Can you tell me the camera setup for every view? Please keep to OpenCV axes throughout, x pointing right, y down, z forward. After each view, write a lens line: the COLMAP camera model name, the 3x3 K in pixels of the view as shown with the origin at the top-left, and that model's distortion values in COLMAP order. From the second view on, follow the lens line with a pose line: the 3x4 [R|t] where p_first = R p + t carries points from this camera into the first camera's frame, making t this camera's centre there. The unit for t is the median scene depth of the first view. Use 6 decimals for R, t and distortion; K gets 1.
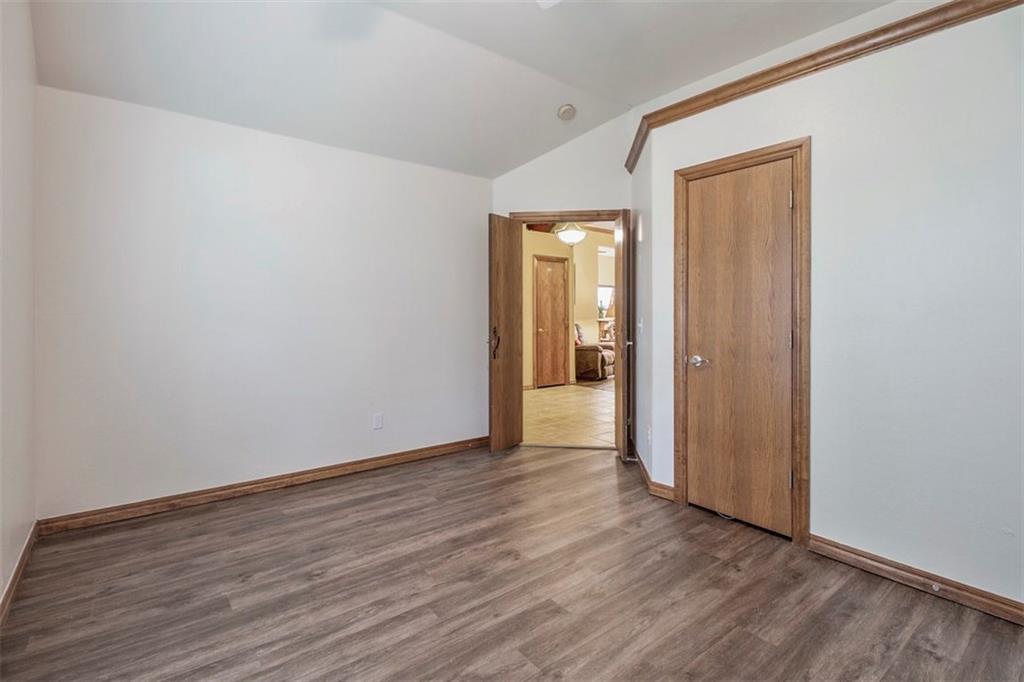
lens RADIAL K [[495.4, 0, 505.9], [0, 495.4, 305.3], [0, 0, 1]] dist [0.019406, -0.007666]
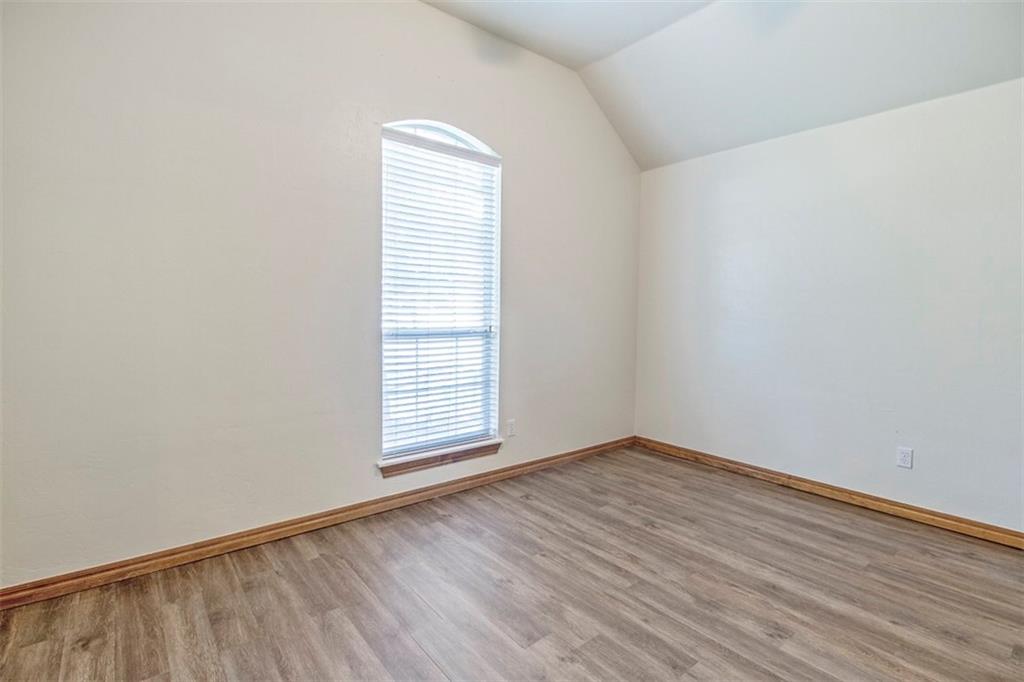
lens RADIAL K [[495.4, 0, 511.8], [0, 495.4, 343.7], [0, 0, 1]] dist [0.019406, -0.007666]
pose [[0.006447, 0.062504, -0.998024, 0.699491], [0.002854, 0.998039, 0.062523, 0.012257], [0.999975, -0.003252, 0.006256, 0.553736]]
